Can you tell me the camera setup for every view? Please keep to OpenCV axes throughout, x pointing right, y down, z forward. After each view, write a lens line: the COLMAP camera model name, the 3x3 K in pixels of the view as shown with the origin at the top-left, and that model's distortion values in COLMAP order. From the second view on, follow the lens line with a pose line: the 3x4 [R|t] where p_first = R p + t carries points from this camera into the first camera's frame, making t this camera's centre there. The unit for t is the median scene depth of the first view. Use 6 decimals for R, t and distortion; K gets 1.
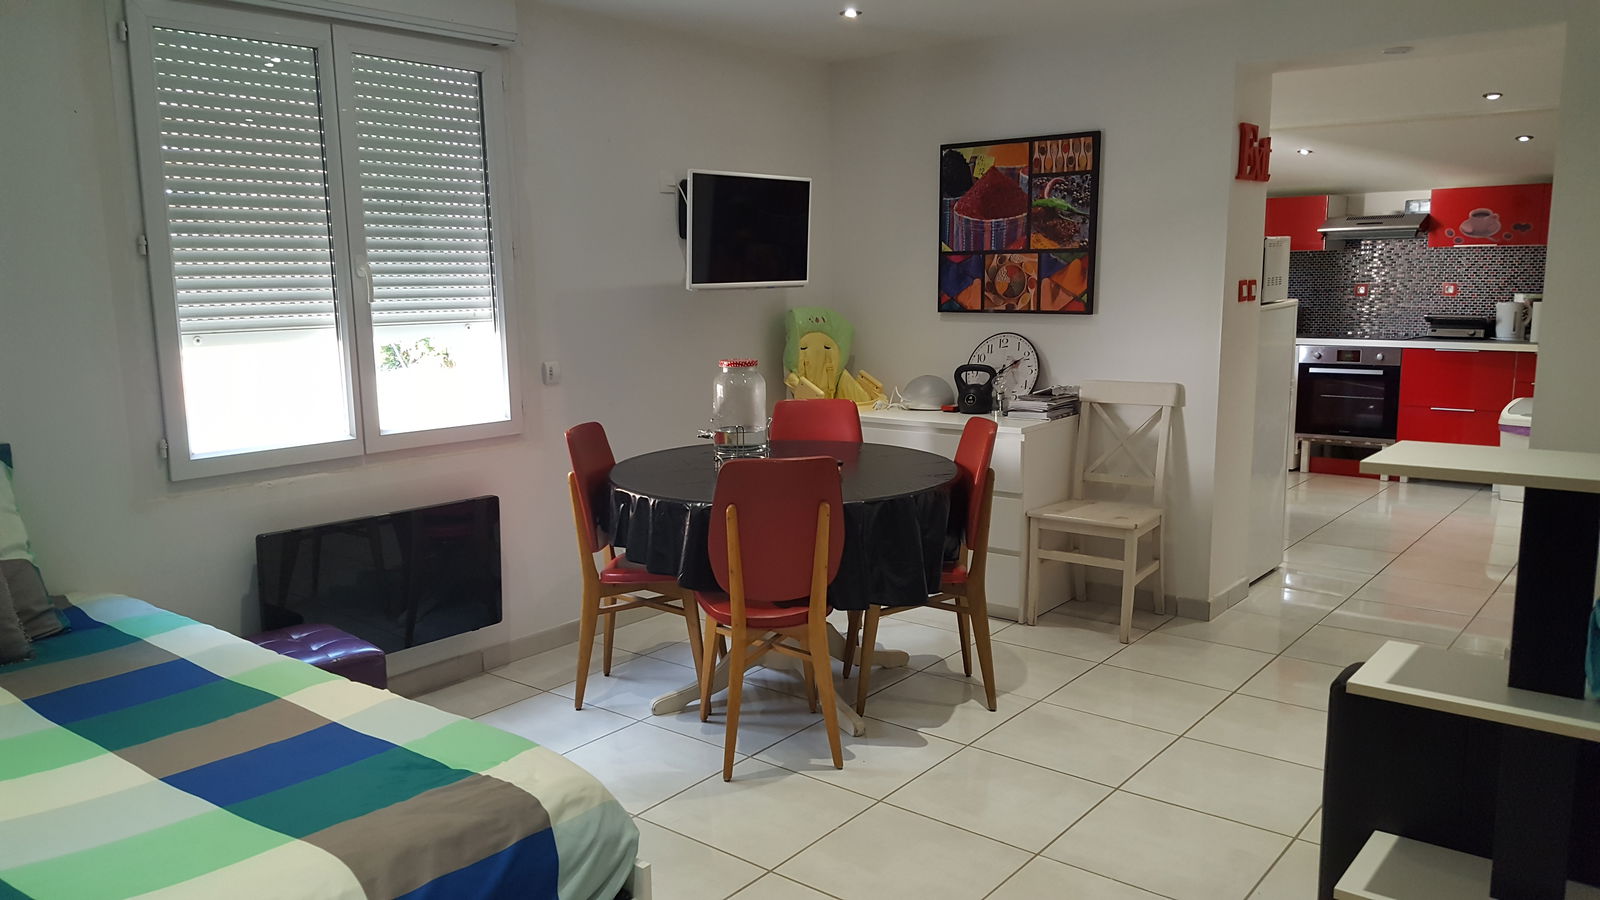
lens RADIAL K [[1082.4, 0, 795.1], [0, 1082.4, 448.1], [0, 0, 1]] dist [-0.012849, -0.010289]
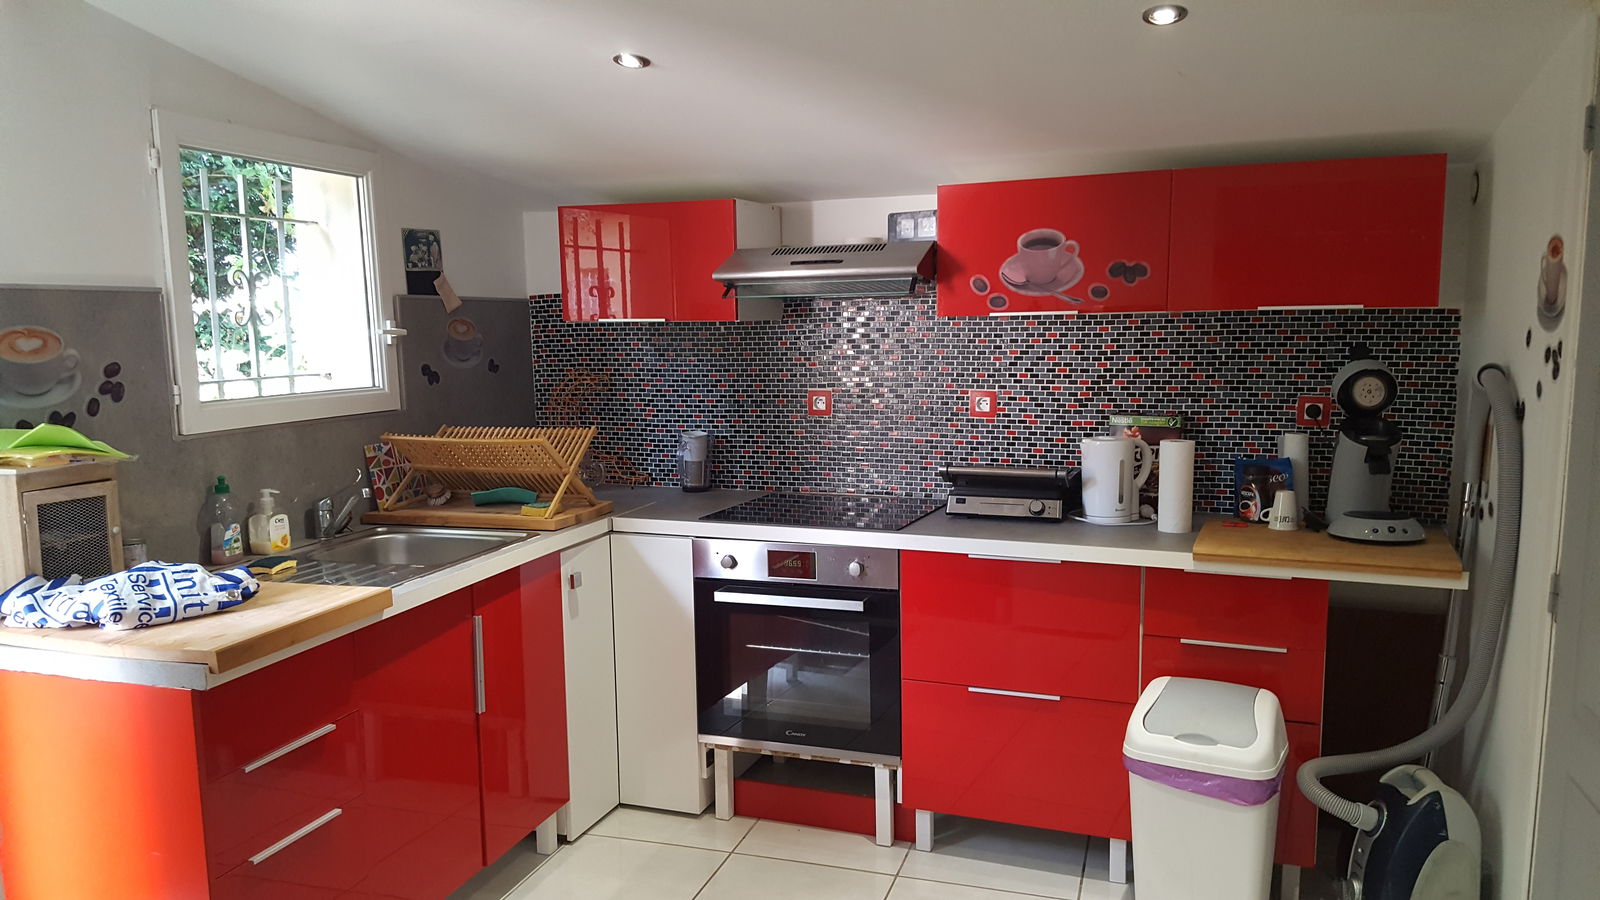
lens RADIAL K [[1082.4, 0, 802.1], [0, 1082.4, 451.2], [0, 0, 1]] dist [-0.012849, -0.010289]
pose [[0.918584, -0.041170, 0.393077, 0.353666], [0.061326, 0.997361, -0.038853, -0.115557], [-0.390440, 0.059796, 0.918684, 0.605682]]
